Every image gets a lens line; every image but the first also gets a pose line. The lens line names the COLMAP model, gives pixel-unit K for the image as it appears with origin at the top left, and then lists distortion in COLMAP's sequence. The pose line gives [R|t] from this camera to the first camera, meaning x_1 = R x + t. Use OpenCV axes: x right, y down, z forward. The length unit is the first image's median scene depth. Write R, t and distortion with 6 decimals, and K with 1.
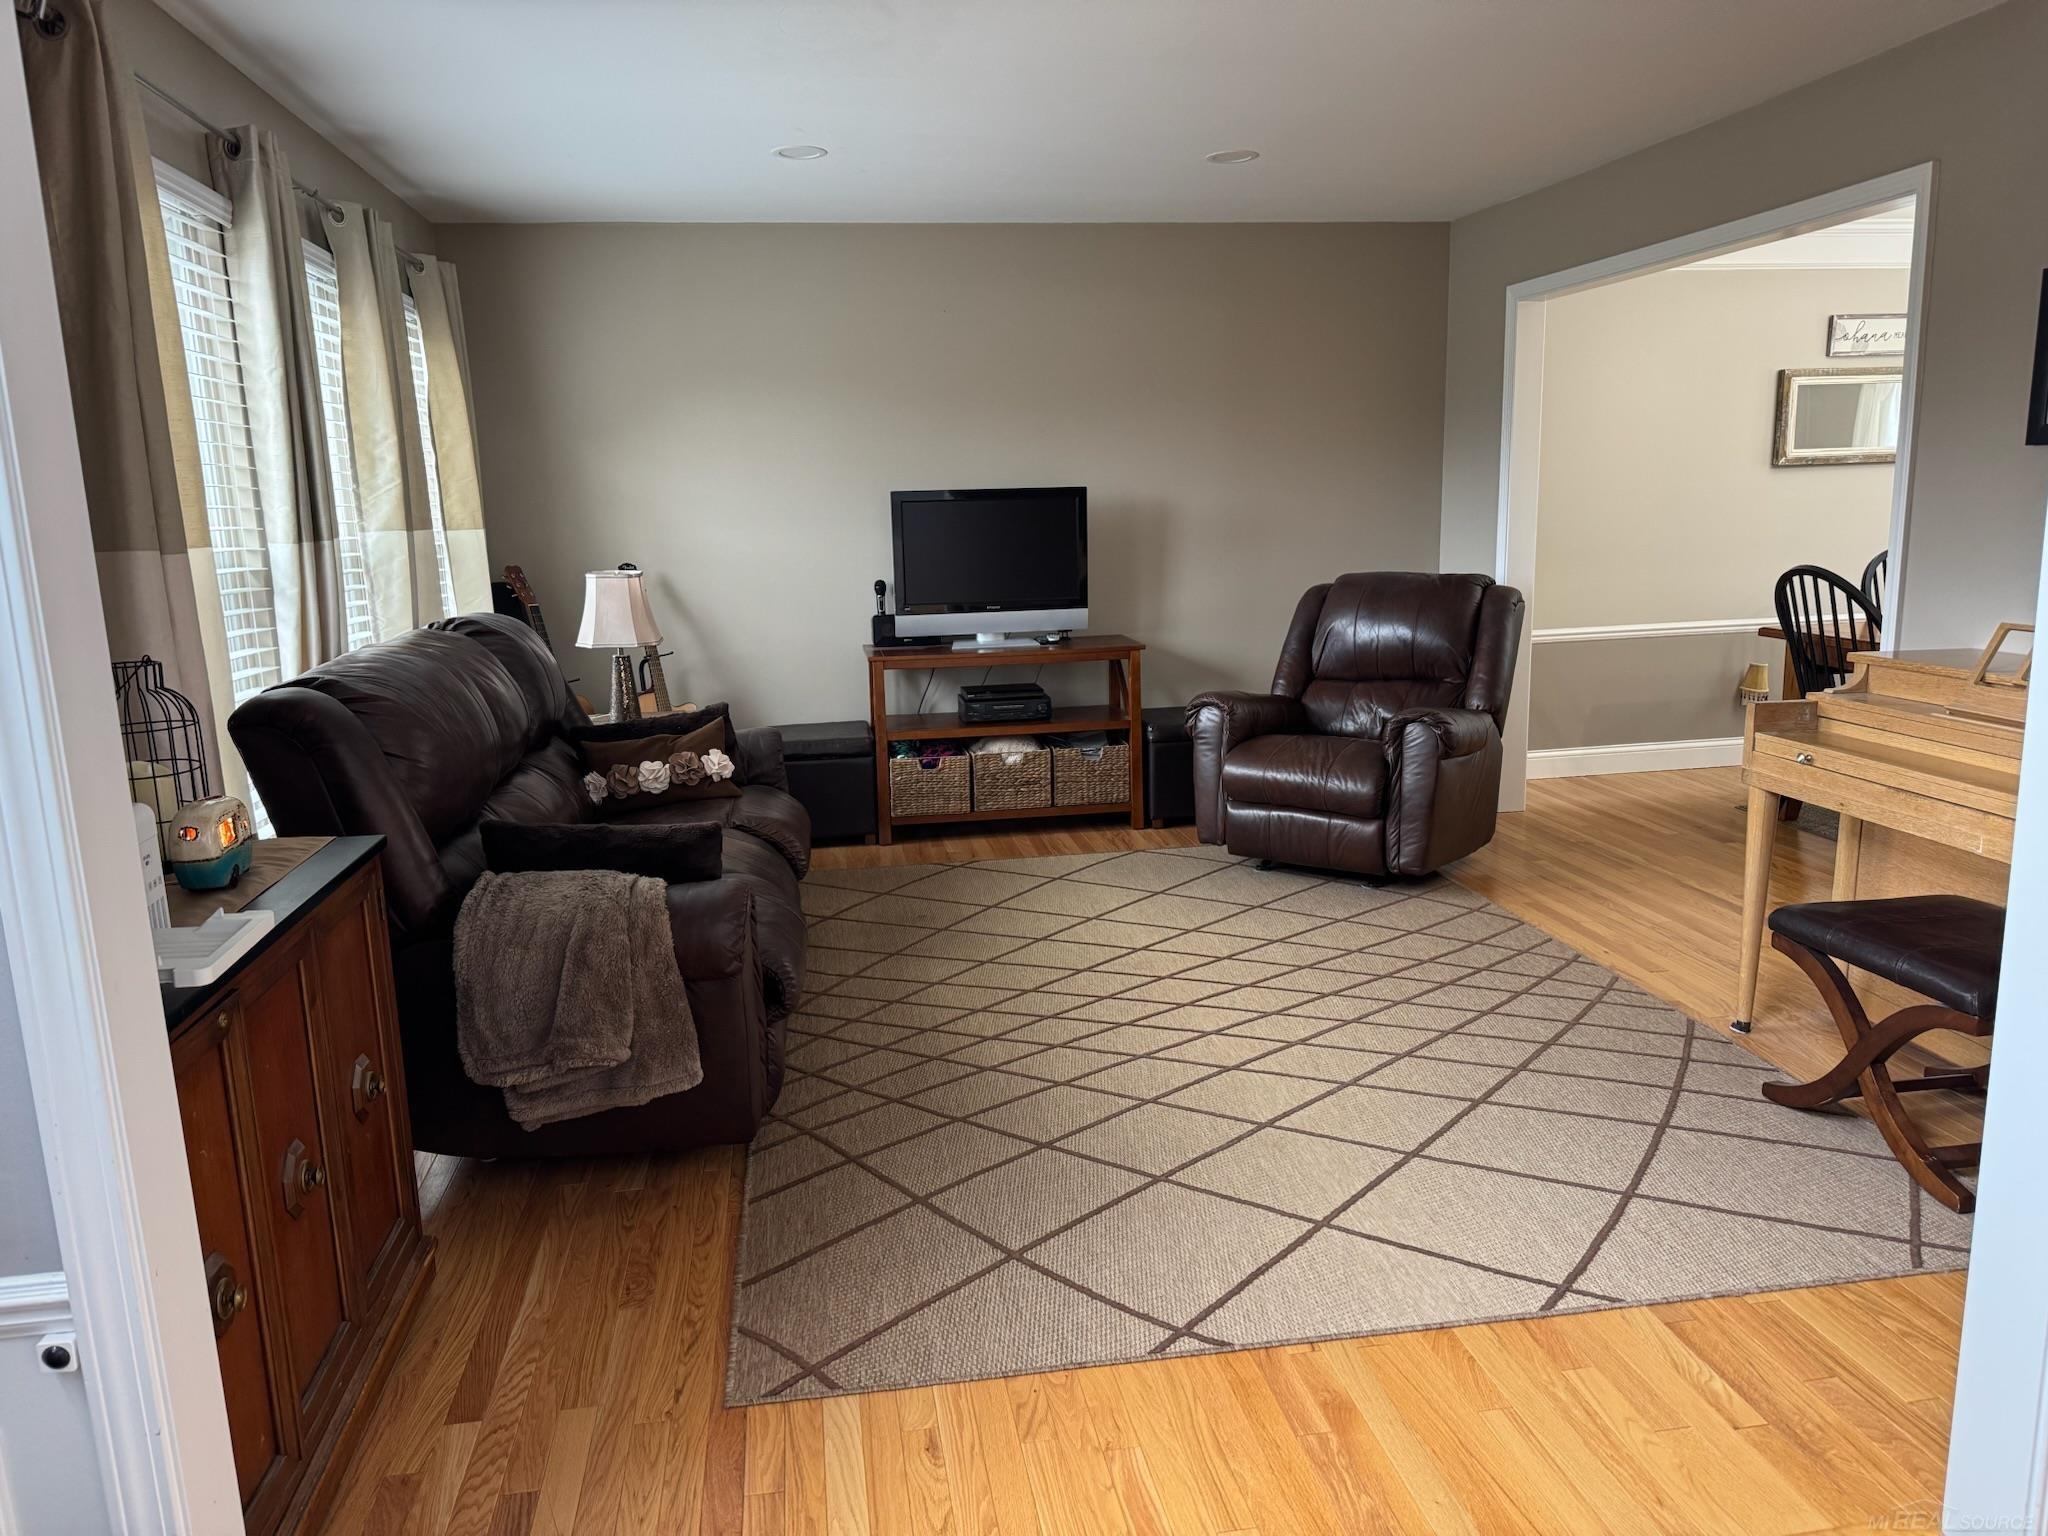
lens RADIAL K [[1421.6, 0, 1024.7], [0, 1421.6, 776.8], [0, 0, 1]] dist [0.129321, -0.195102]
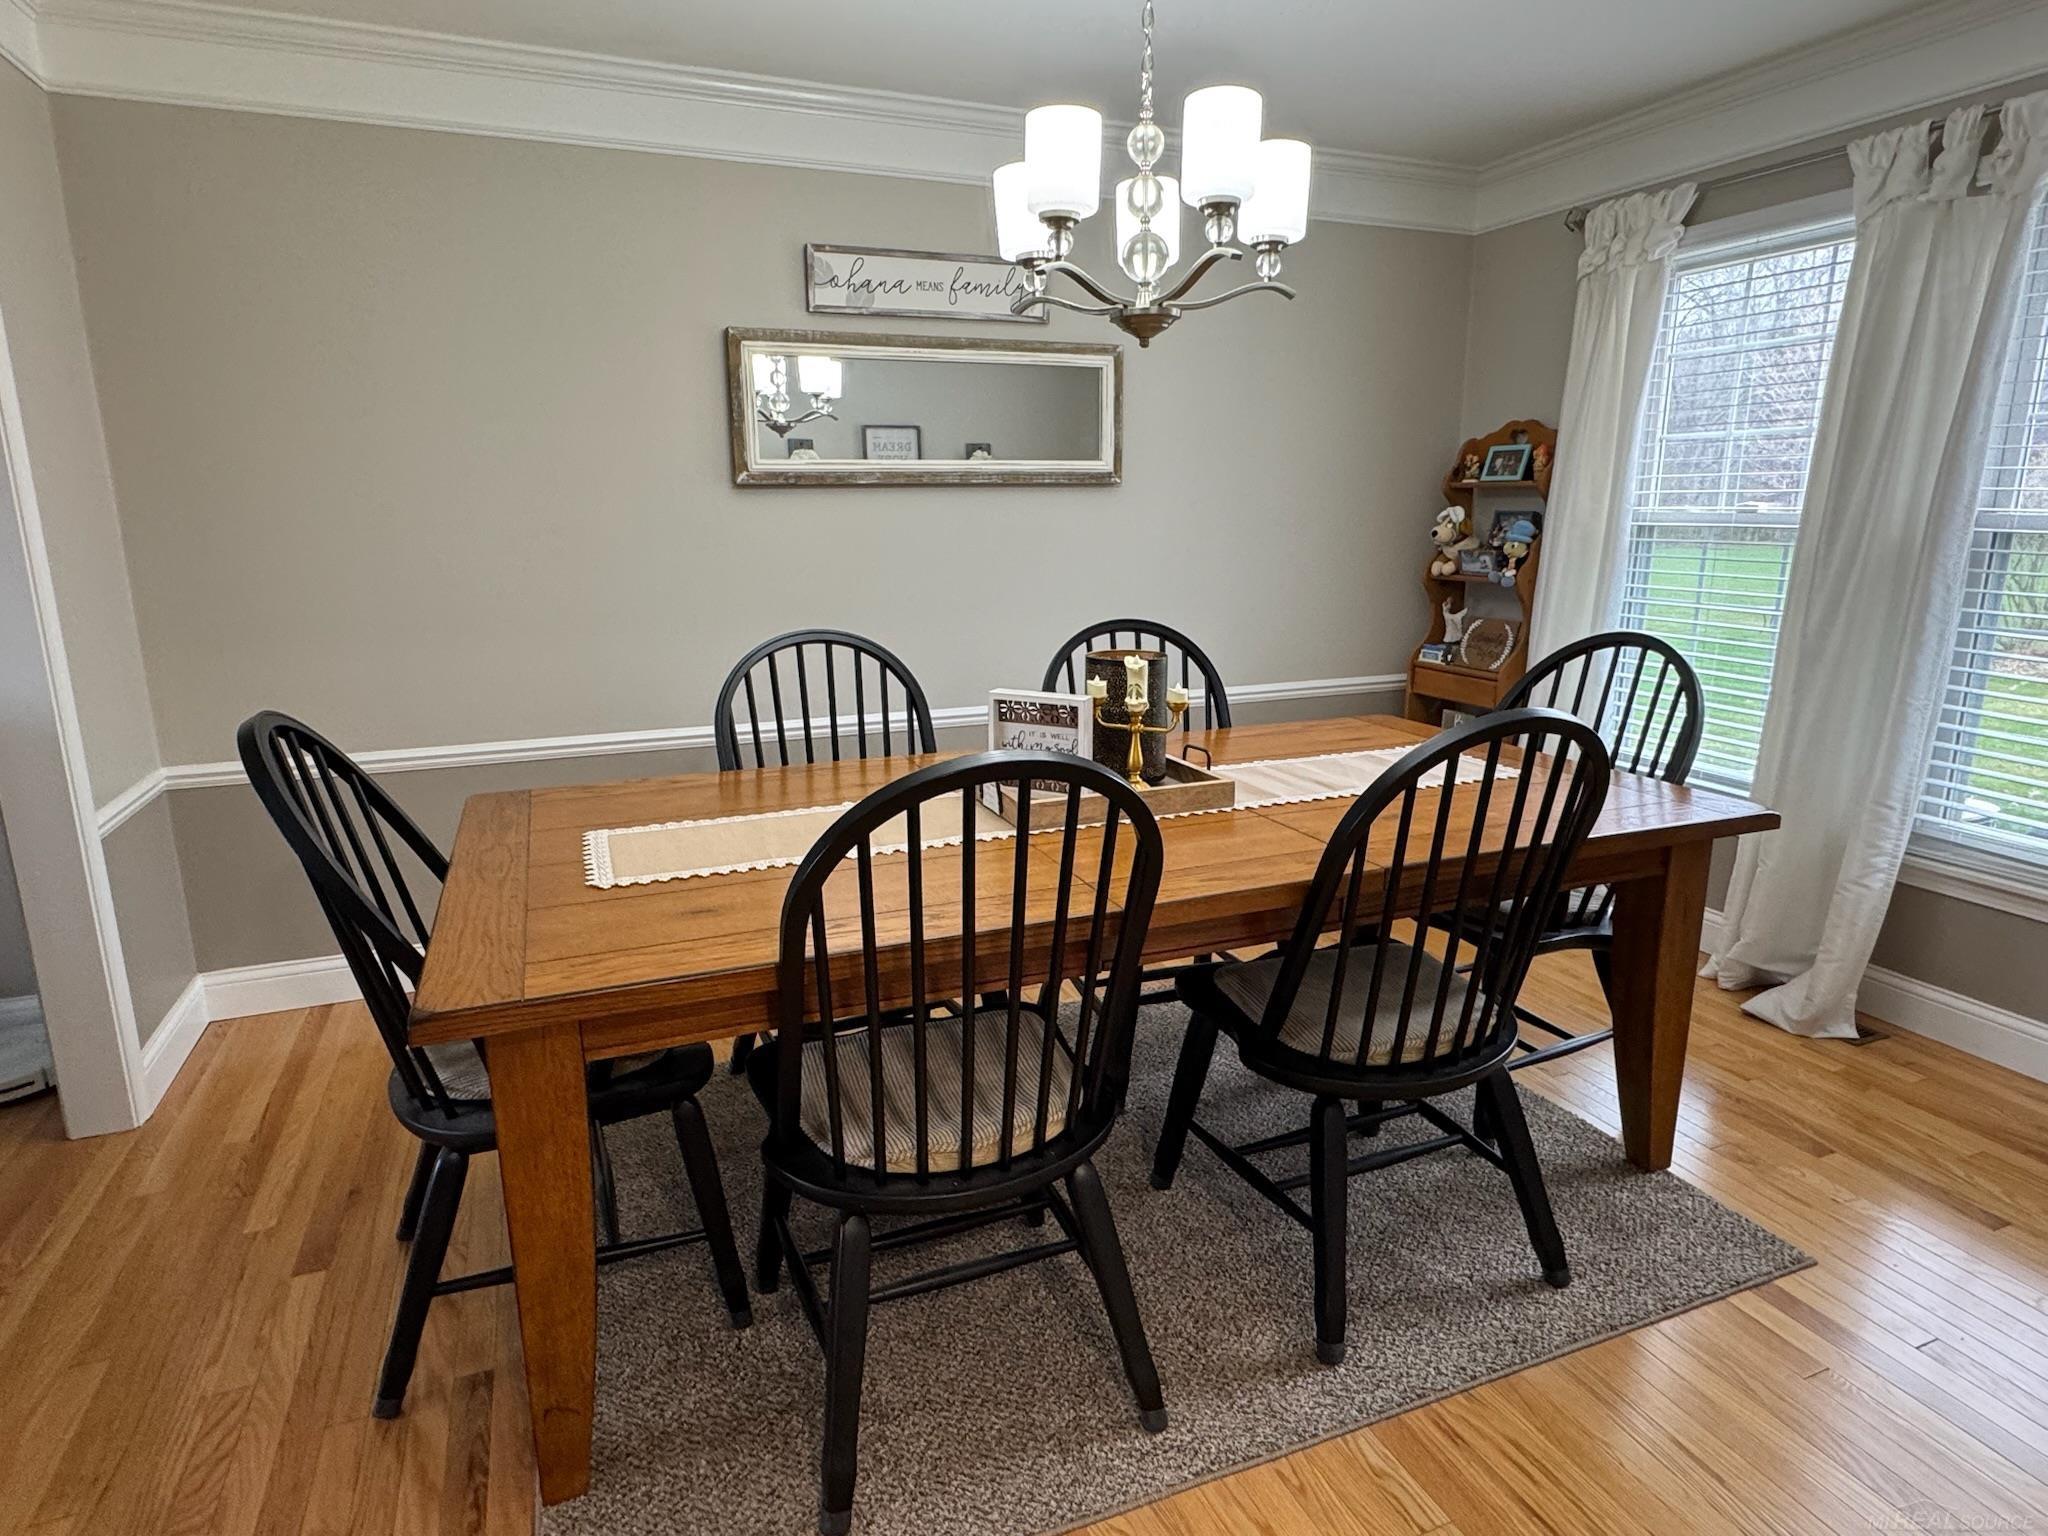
lens RADIAL K [[1160.5, 0, 1024.0], [0, 1160.5, 768.0], [0, 0, 1]] dist [-0.004776, -0.001876]
pose [[0.975270, -0.028460, 0.219179, 0.668392], [0.024001, 0.999448, 0.022982, -0.127721], [-0.219712, -0.017153, 0.975414, 0.611645]]
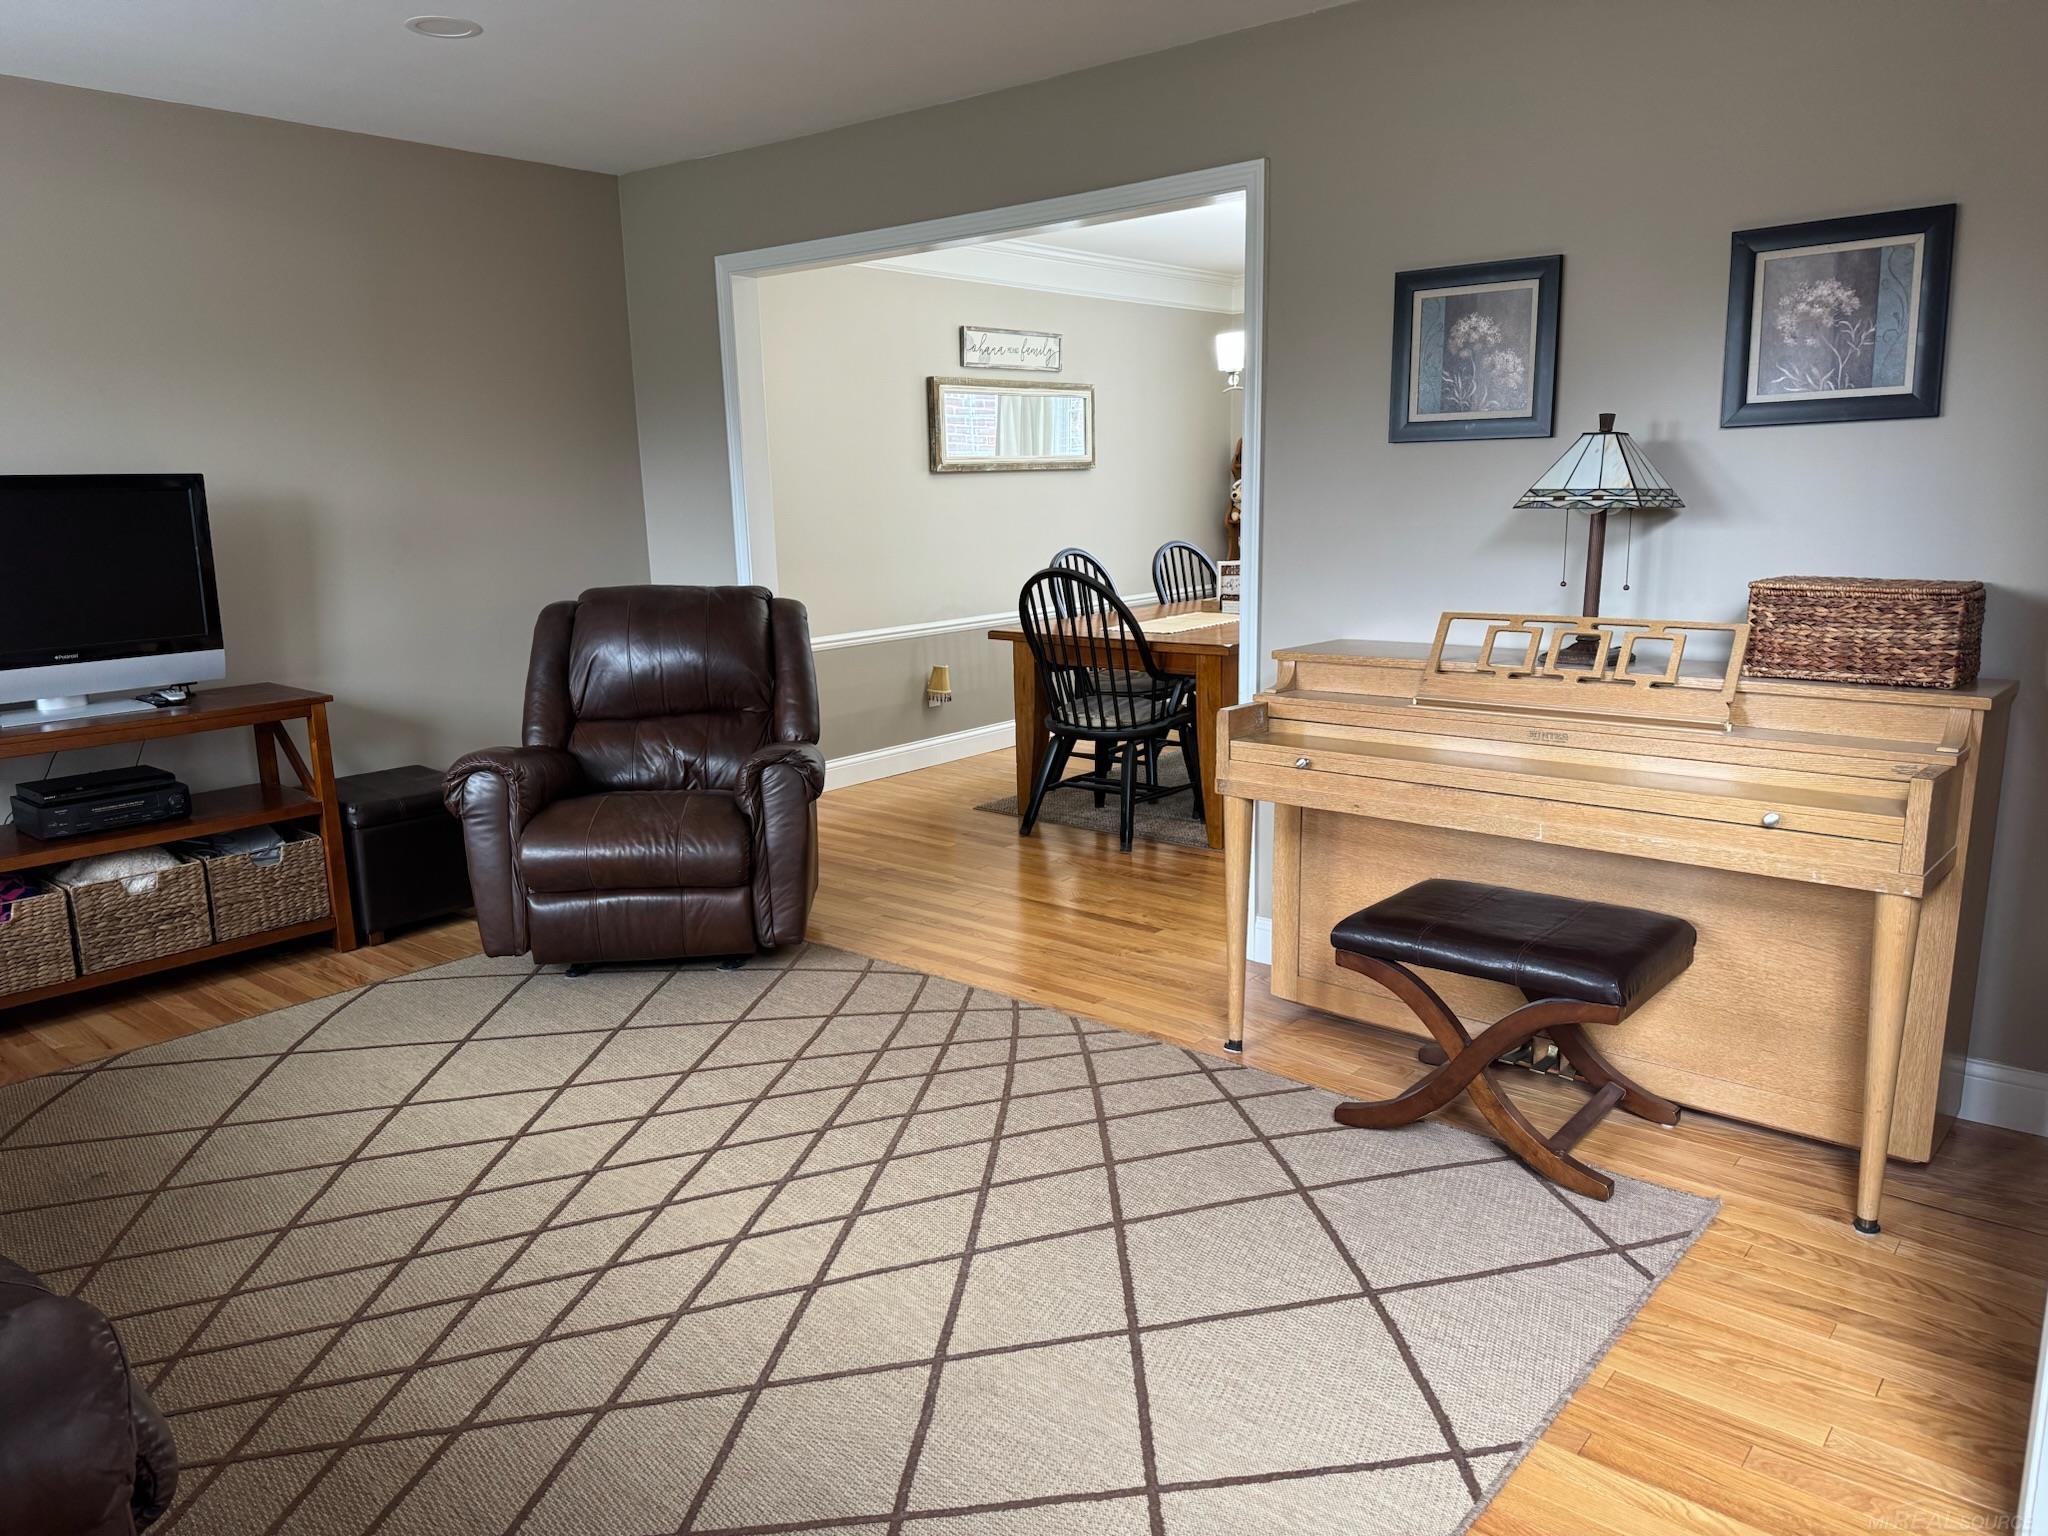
lens RADIAL K [[1421.6, 0, 1024.7], [0, 1421.6, 776.8], [0, 0, 1]] dist [0.129321, -0.195102]
pose [[0.756228, -0.121821, 0.642868, -0.139086], [0.125884, 0.991248, 0.039757, -0.041688], [-0.642085, 0.050861, 0.764945, 0.250689]]
